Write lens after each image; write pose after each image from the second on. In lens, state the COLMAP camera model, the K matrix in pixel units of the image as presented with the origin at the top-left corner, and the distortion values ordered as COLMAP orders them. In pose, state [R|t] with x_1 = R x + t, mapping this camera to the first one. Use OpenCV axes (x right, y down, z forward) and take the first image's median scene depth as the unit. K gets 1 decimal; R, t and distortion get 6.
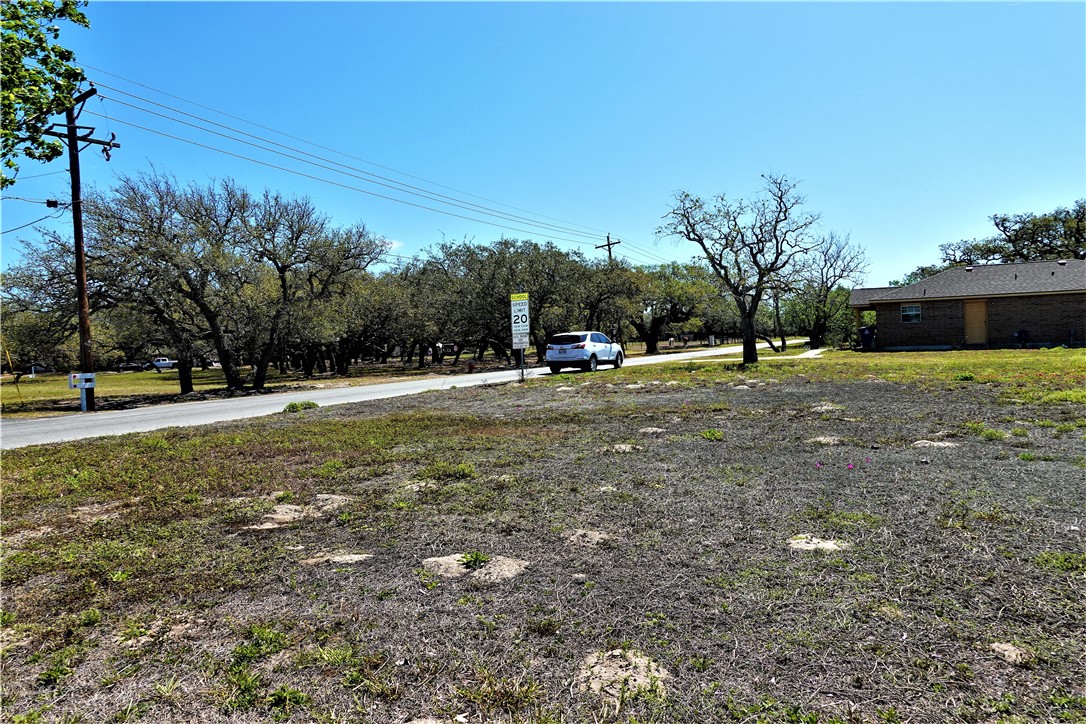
lens RADIAL K [[720.2, 0, 542.7], [0, 720.2, 359.0], [0, 0, 1]] dist [-0.004834, 0.002504]
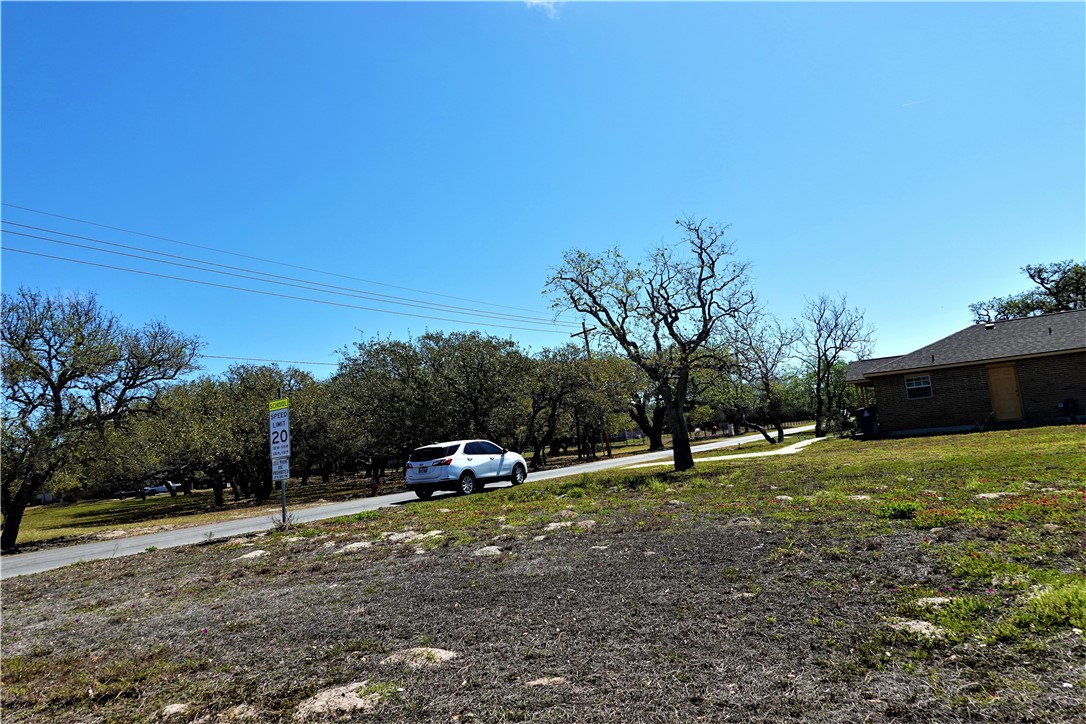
lens RADIAL K [[720.2, 0, 542.7], [0, 720.2, 359.0], [0, 0, 1]] dist [-0.004834, 0.002504]
pose [[0.995581, -0.069630, -0.063005, 0.184414], [0.060584, 0.988913, -0.135579, -0.014247], [0.071747, 0.131163, 0.988761, 0.228528]]
